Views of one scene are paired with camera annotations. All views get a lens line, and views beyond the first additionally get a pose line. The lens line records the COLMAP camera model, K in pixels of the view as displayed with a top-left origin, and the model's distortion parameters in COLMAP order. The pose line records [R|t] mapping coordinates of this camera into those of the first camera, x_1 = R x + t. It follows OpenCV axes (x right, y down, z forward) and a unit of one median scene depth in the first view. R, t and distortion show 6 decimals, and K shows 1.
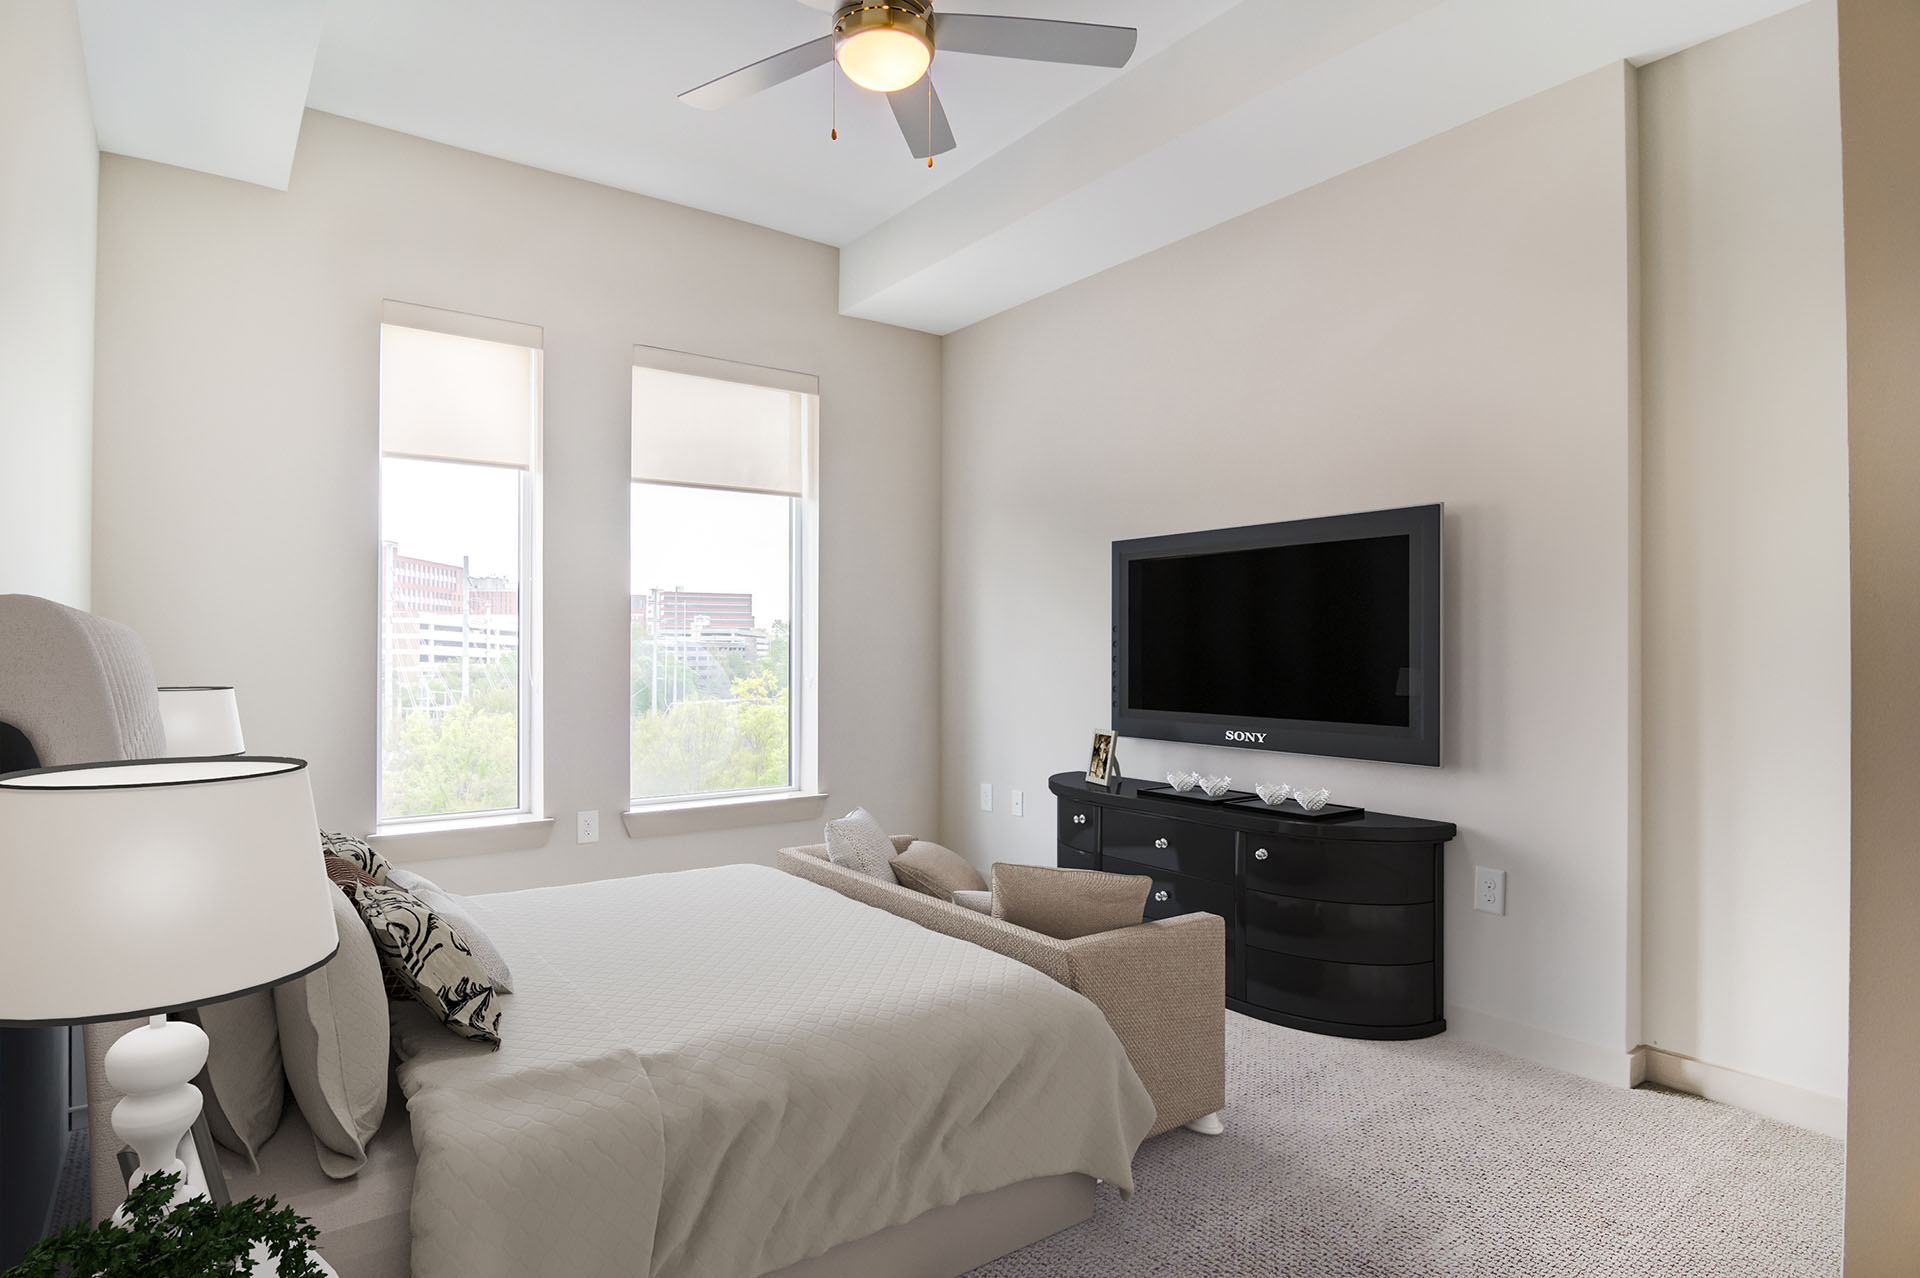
lens RADIAL K [[1046.8, 0, 960.0], [0, 1046.8, 639.0], [0, 0, 1]] dist [0.004648, 0.000752]
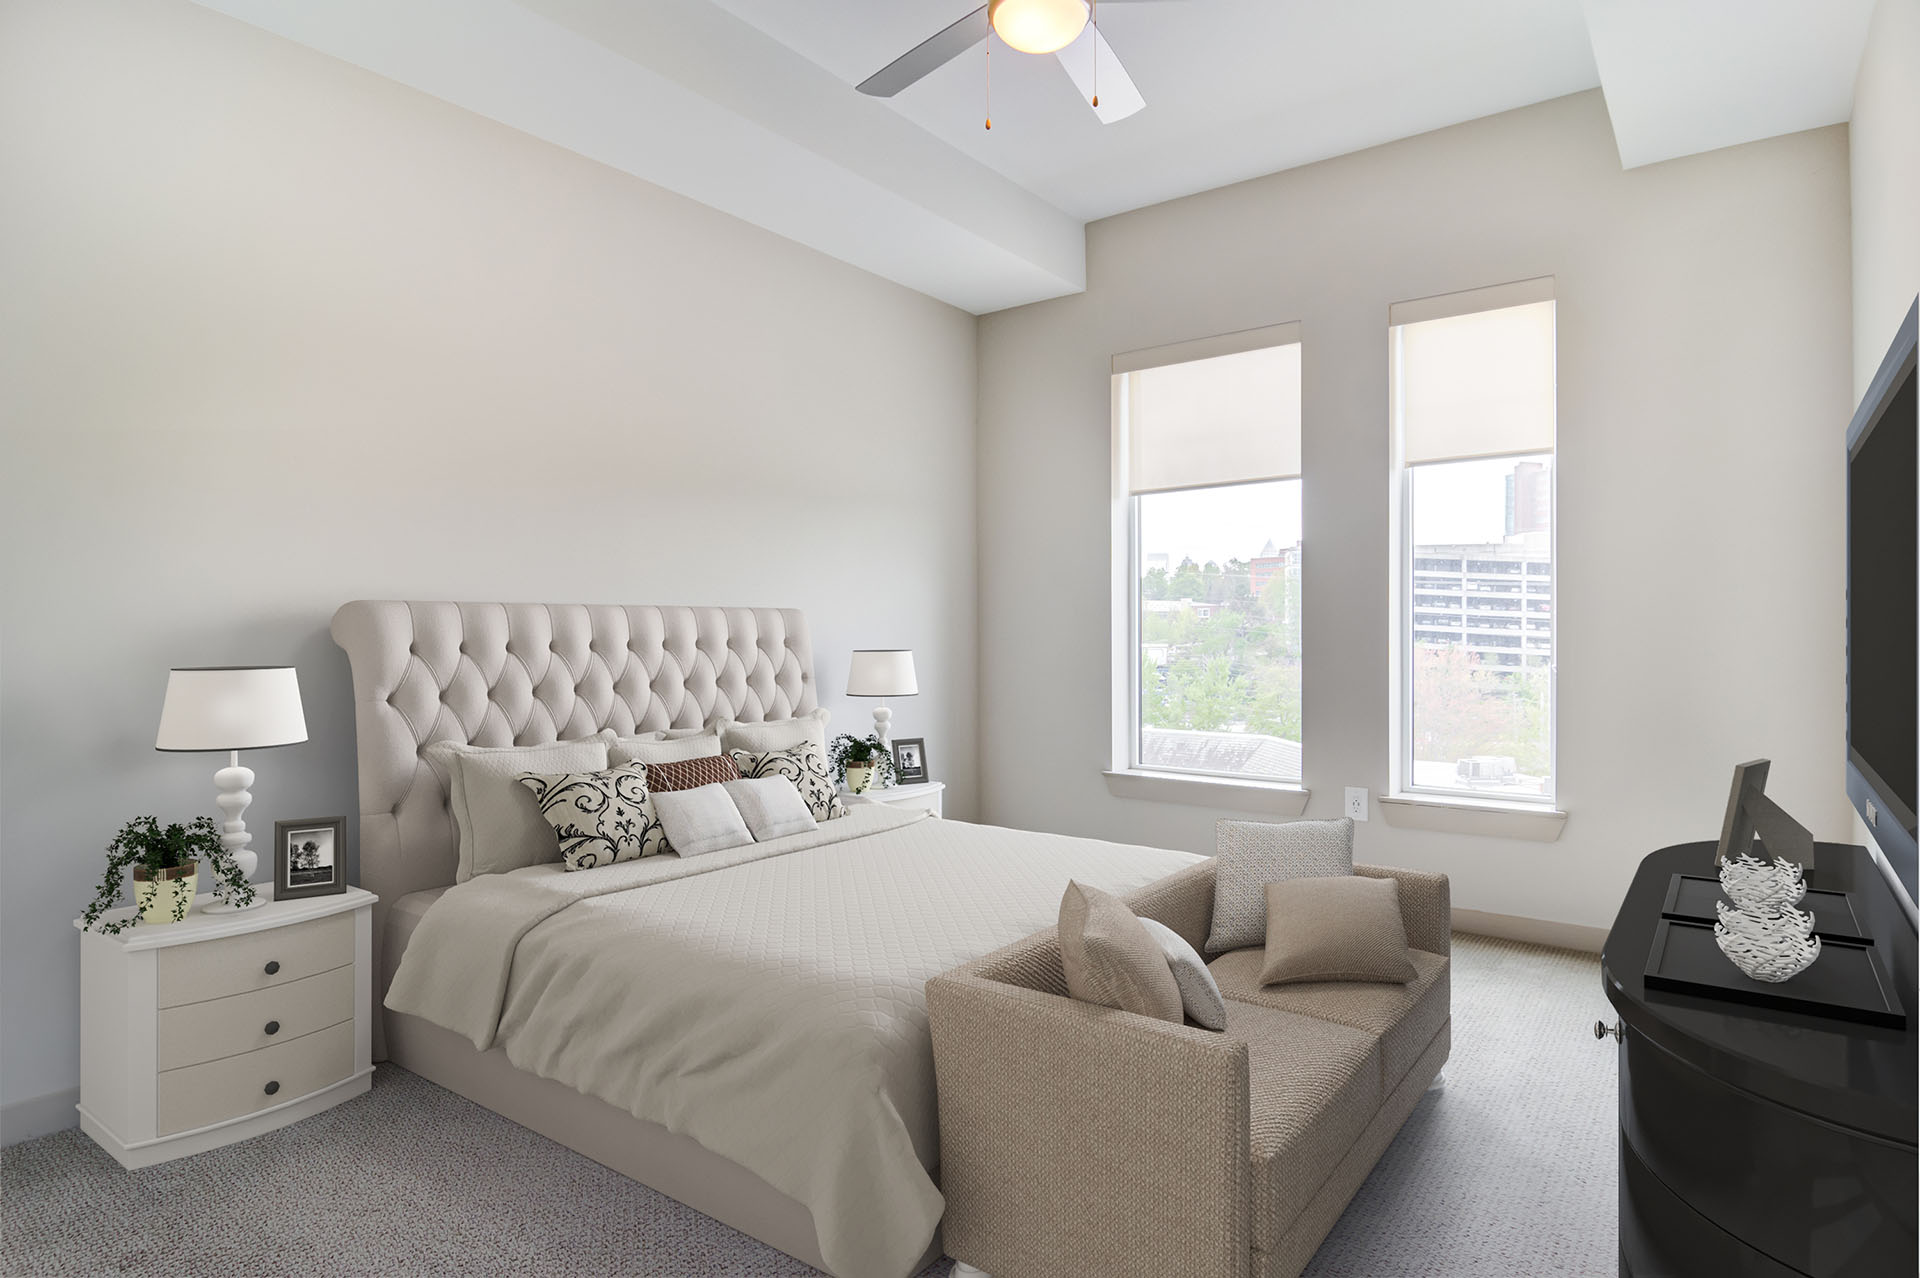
lens RADIAL K [[1046.8, 0, 960.0], [0, 1046.8, 639.0], [0, 0, 1]] dist [0.004648, 0.000752]
pose [[0.301059, -0.009171, -0.953561, 1.246934], [0.000085, 0.999954, -0.009591, 0.050938], [0.953606, 0.002806, 0.301046, 1.070686]]
